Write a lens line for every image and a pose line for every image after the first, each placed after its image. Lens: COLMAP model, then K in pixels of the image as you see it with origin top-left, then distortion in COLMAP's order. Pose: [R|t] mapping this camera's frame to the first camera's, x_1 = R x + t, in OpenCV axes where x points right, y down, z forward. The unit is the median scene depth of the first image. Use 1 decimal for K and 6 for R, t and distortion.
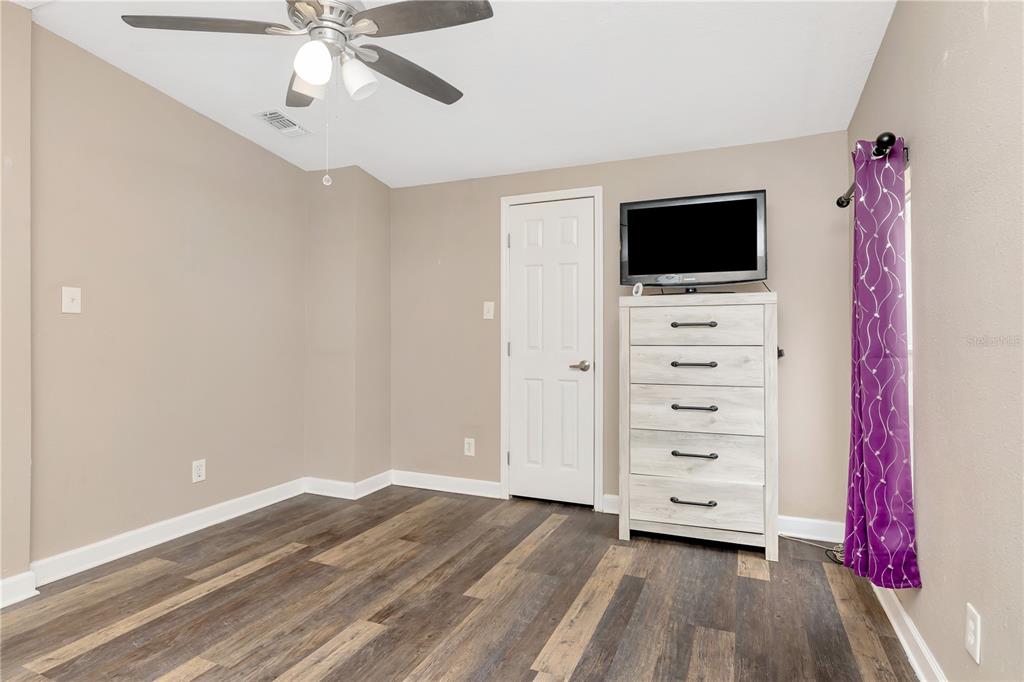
lens RADIAL K [[522.1, 0, 516.0], [0, 522.1, 338.3], [0, 0, 1]] dist [0.000841, 0.000415]
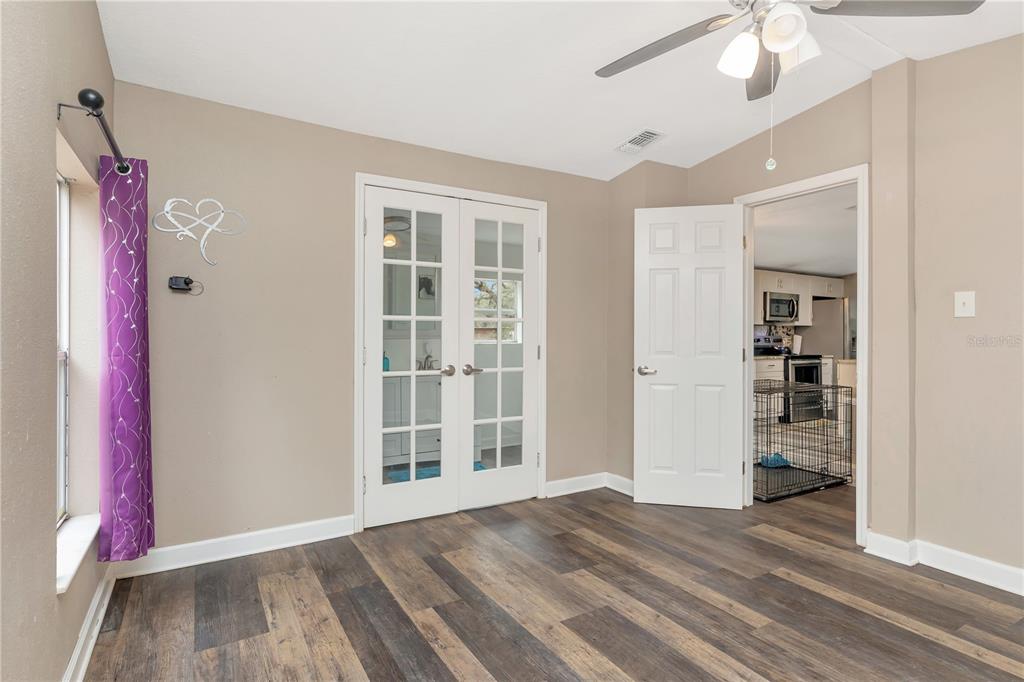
lens RADIAL K [[522.1, 0, 513.0], [0, 522.1, 339.3], [0, 0, 1]] dist [0.000841, 0.000415]
pose [[-0.583577, 0.001513, -0.812057, 0.545966], [-0.003744, 0.999983, 0.004554, -0.007828], [0.812050, 0.005698, -0.583561, 1.011364]]
